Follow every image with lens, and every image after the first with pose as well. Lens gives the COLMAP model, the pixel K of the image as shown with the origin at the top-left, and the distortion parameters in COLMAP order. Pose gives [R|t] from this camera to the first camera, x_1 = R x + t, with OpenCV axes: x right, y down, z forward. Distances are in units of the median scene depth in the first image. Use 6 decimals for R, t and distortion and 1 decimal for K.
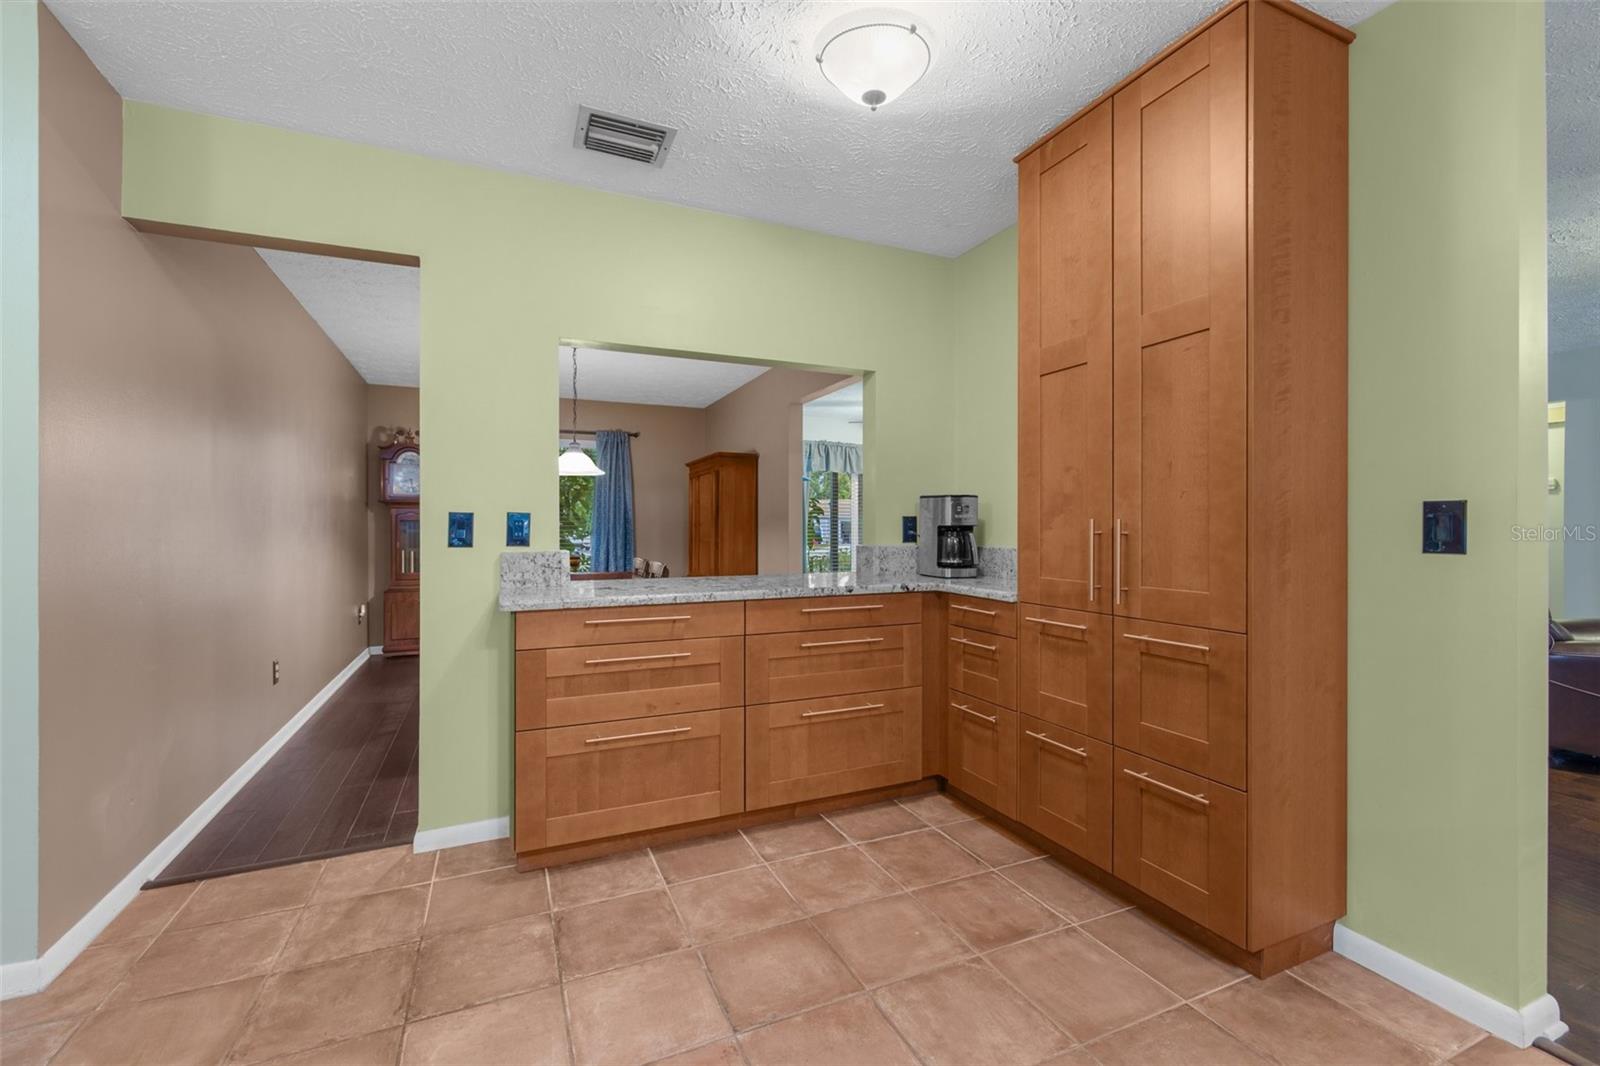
lens RADIAL K [[678.5, 0, 803.2], [0, 678.5, 531.3], [0, 0, 1]] dist [-0.000677, -0.000453]
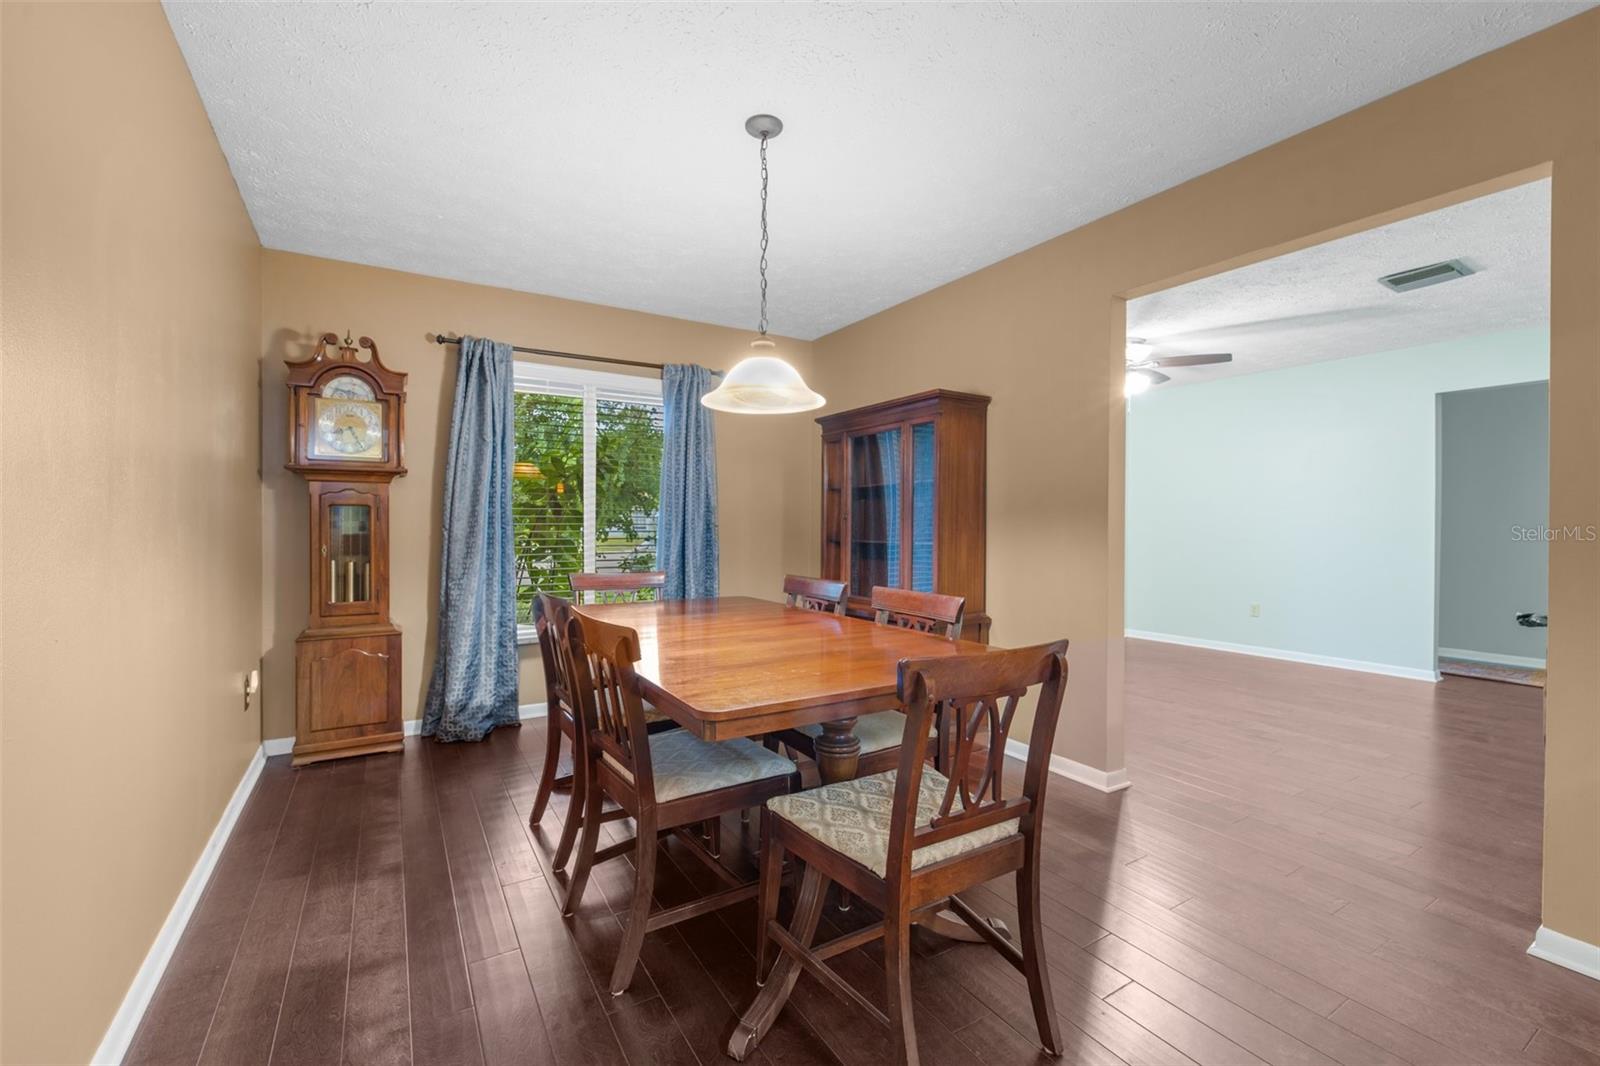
lens RADIAL K [[678.5, 0, 796.2], [0, 678.5, 527.9], [0, 0, 1]] dist [-0.000677, -0.000453]
pose [[0.992298, 0.005670, 0.123746, -0.296609], [-0.006054, 0.999978, 0.002728, -0.001699], [-0.123728, -0.003456, 0.992310, 0.427776]]
